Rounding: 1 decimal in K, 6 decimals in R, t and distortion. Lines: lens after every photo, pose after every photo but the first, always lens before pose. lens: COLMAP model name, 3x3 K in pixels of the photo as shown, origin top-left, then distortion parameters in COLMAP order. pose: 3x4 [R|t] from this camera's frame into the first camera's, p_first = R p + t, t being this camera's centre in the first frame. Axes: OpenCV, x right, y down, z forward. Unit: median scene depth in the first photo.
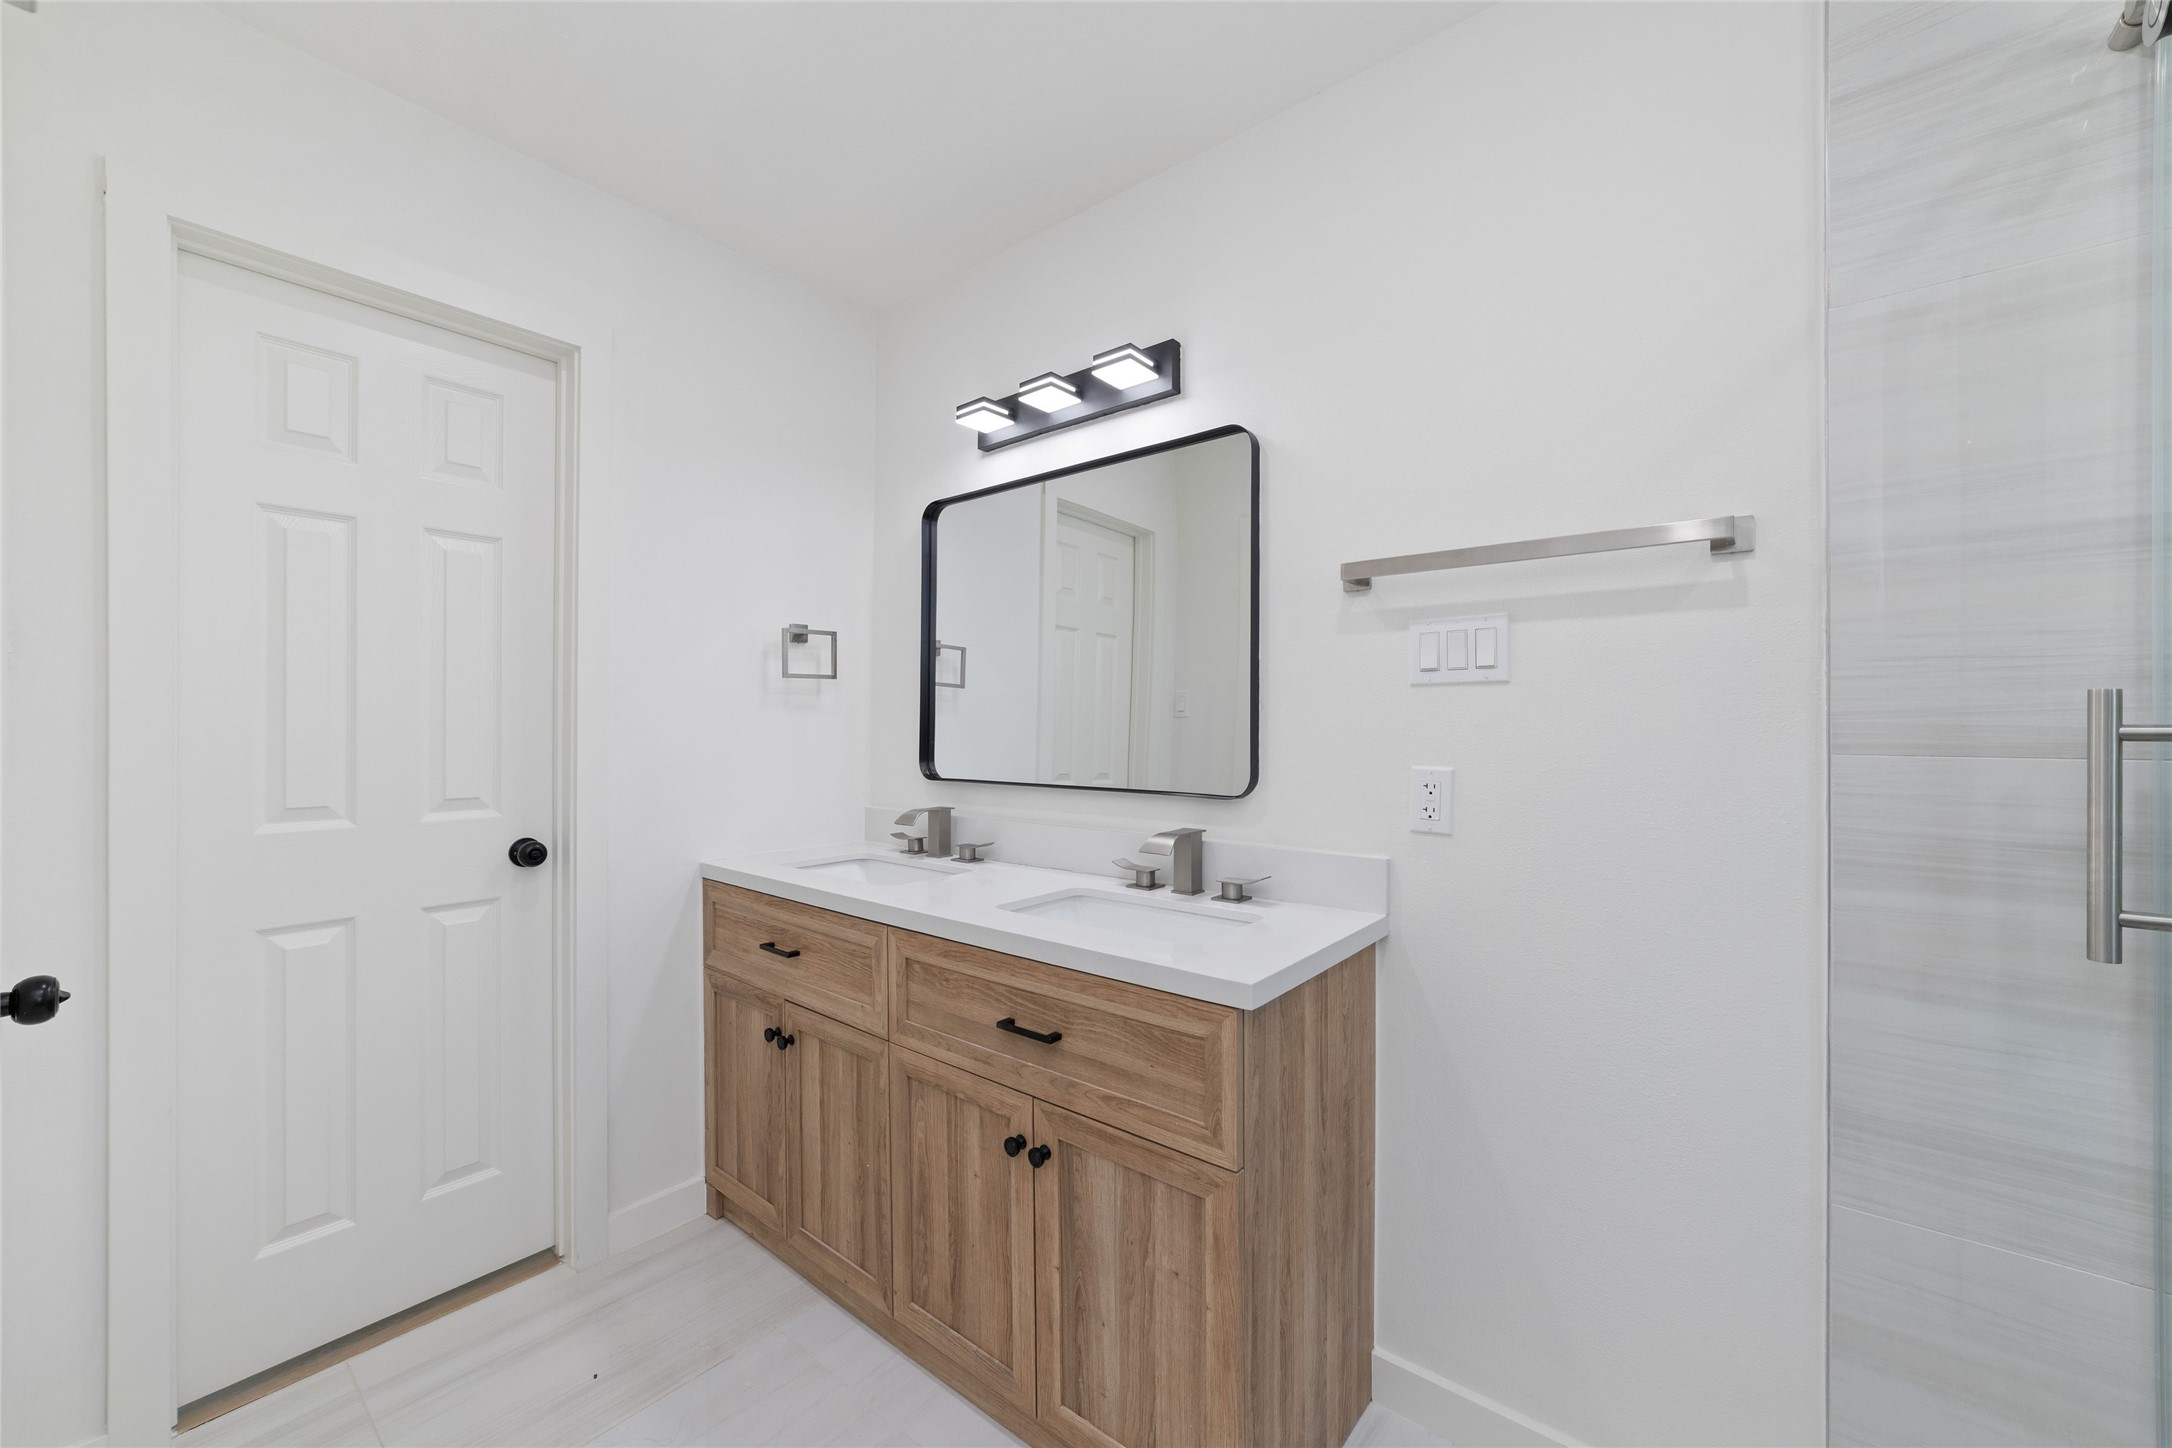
lens RADIAL K [[823.8, 0, 1076.0], [0, 823.8, 726.1], [0, 0, 1]] dist [-0.000809, 0.000379]
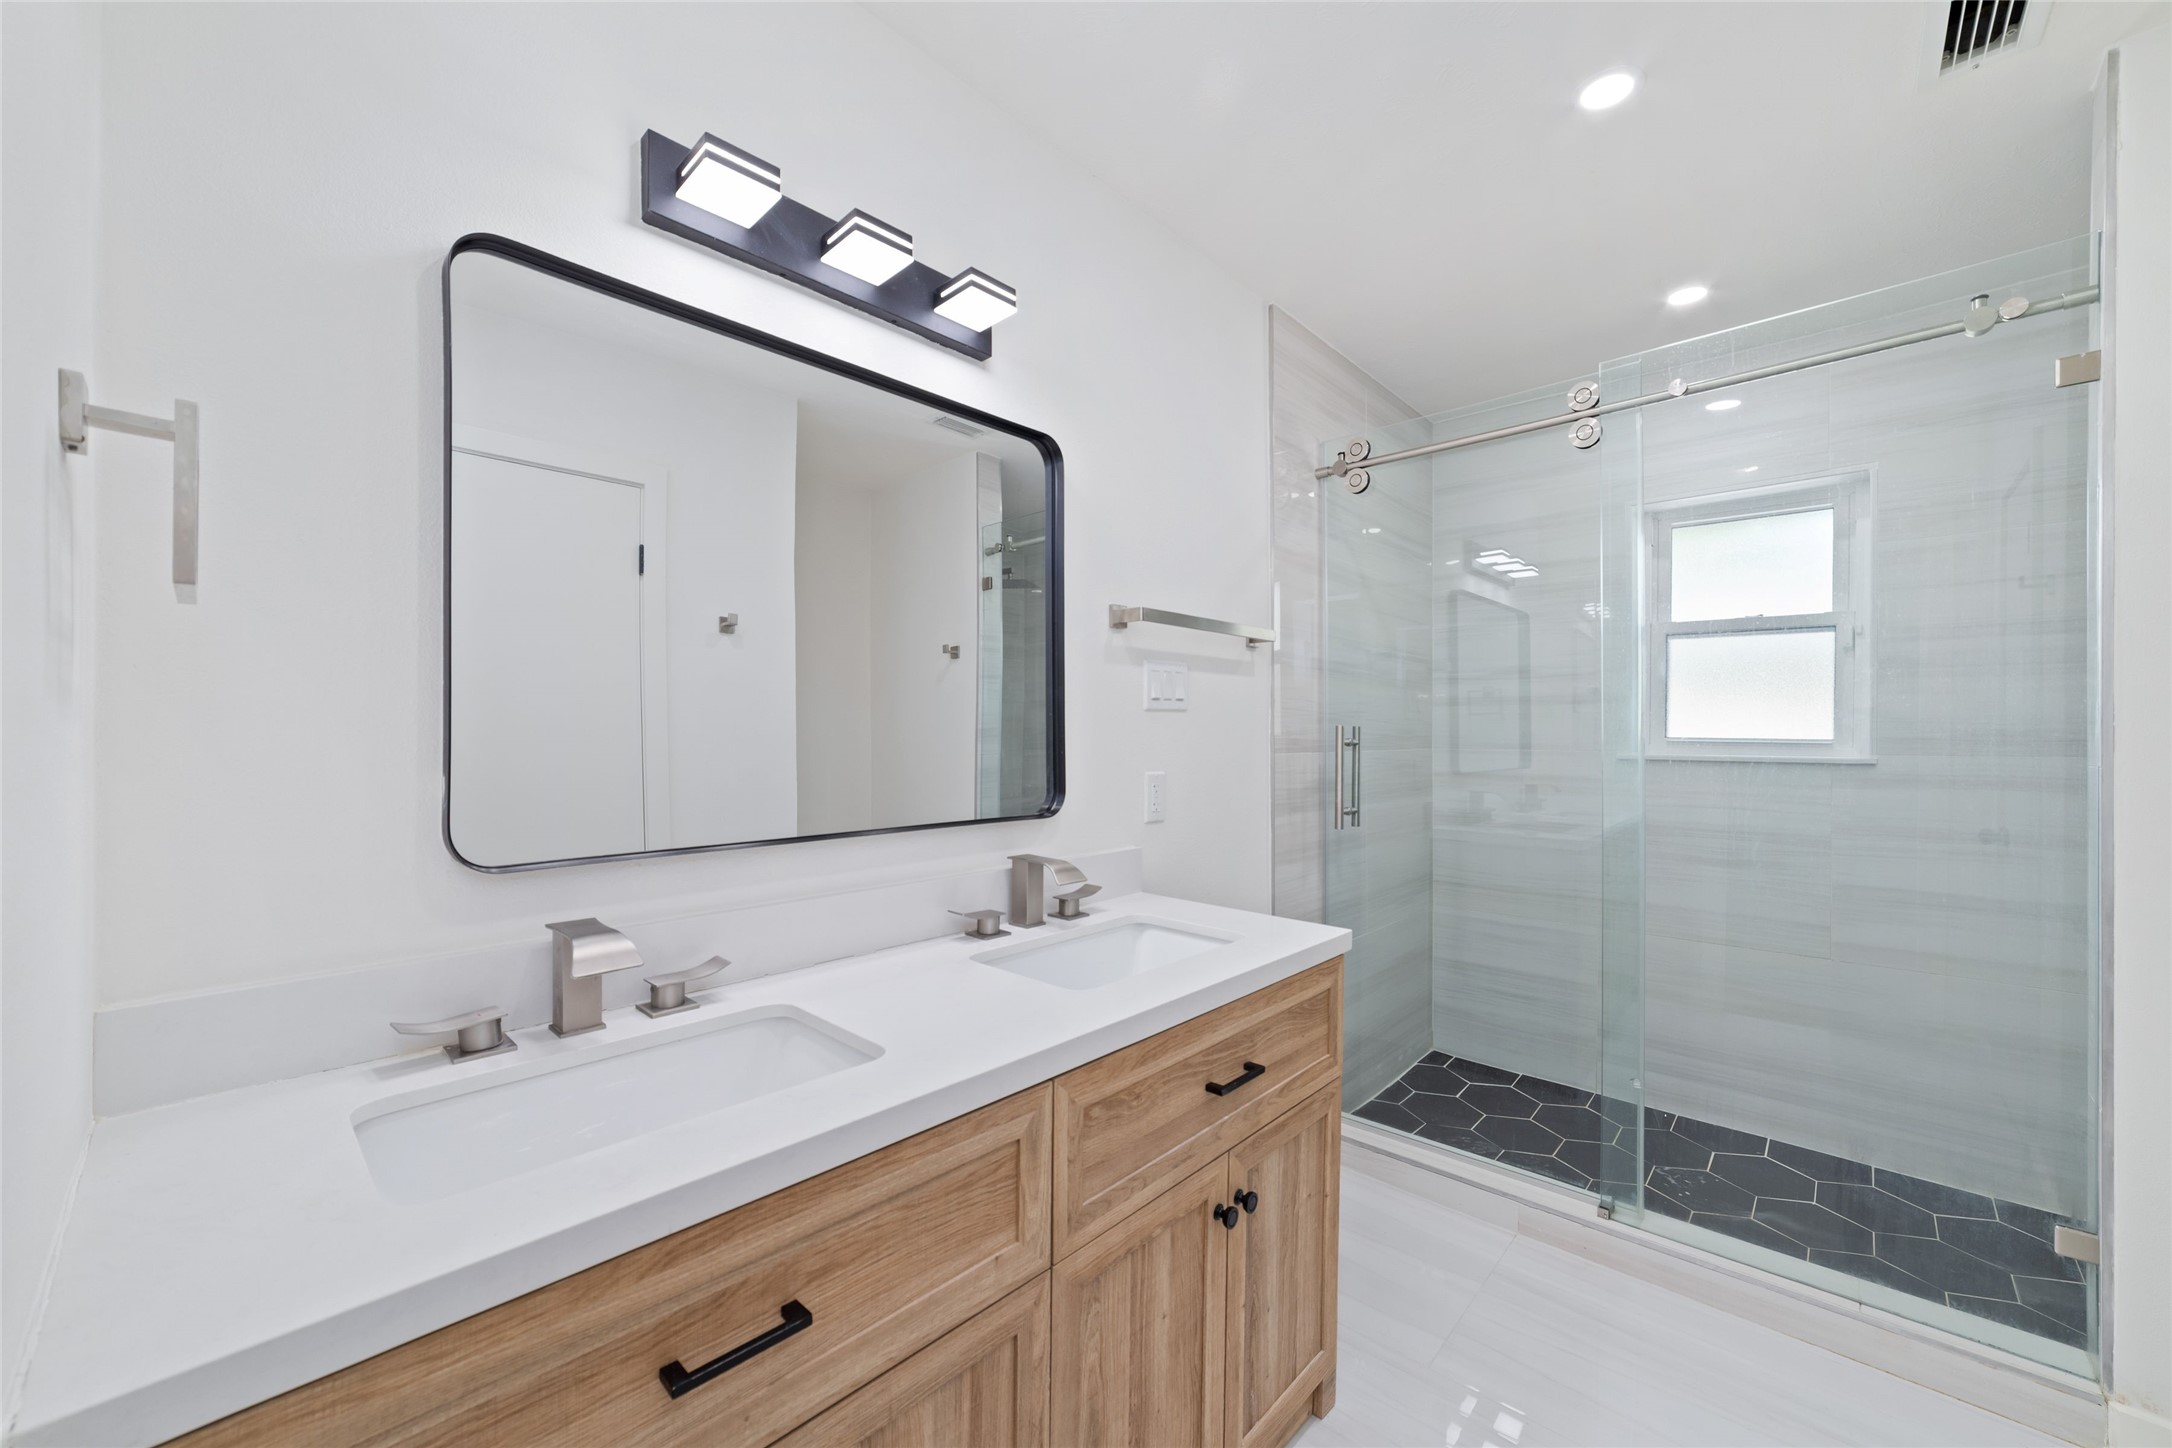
lens RADIAL K [[823.8, 0, 1097.7], [0, 823.8, 738.4], [0, 0, 1]] dist [-0.000809, 0.000379]
pose [[0.067242, -0.009206, 0.997694, -0.831908], [-0.001910, 0.999954, 0.009356, -0.015965], [-0.997735, -0.002534, 0.067221, 0.925044]]
